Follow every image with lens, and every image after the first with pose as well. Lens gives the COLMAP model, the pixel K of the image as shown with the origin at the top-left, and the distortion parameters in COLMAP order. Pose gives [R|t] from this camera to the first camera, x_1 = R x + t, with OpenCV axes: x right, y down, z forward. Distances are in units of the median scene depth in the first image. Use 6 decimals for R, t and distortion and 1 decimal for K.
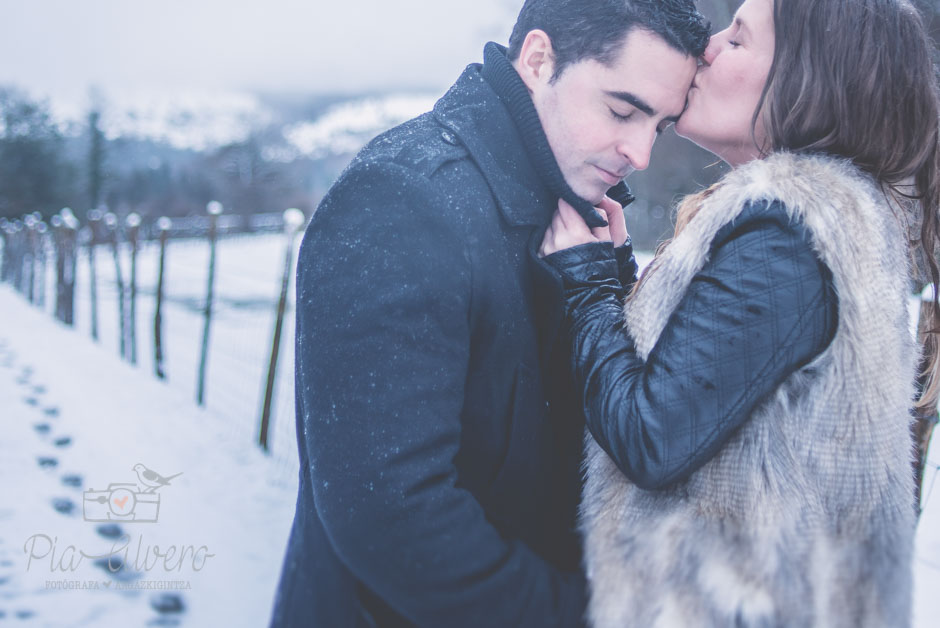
lens RADIAL K [[1402.2, 0, 470.0], [0, 1402.2, 314.0], [0, 0, 1]] dist [-0.110350, -0.028349]
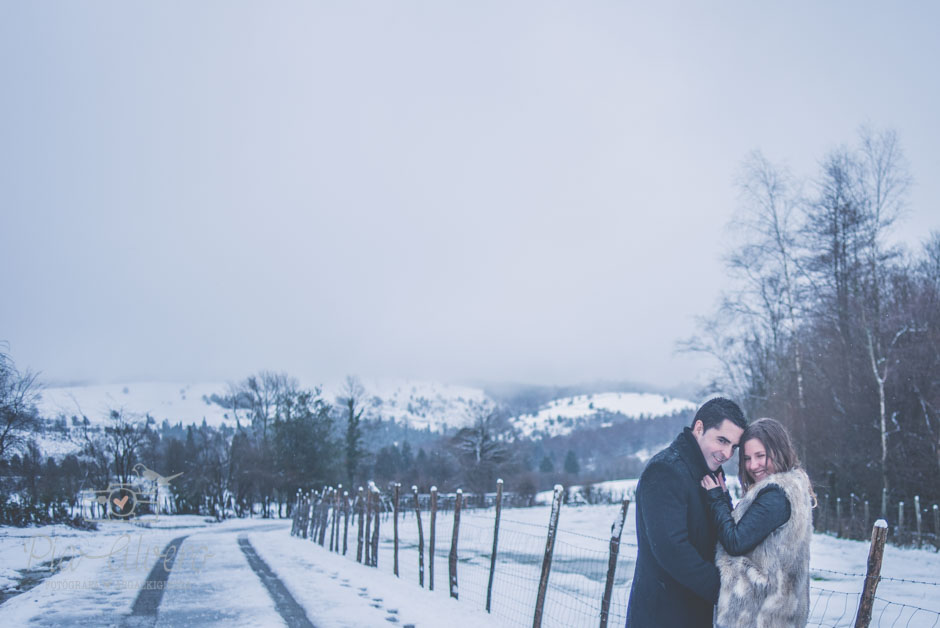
lens RADIAL K [[1402.2, 0, 470.0], [0, 1402.2, 314.0], [0, 0, 1]] dist [-0.110350, -0.028349]
pose [[0.984779, 0.004780, -0.173747, 0.063136], [-0.038781, 0.980465, -0.192832, 0.235920], [0.169432, 0.196635, 0.965727, -2.977961]]
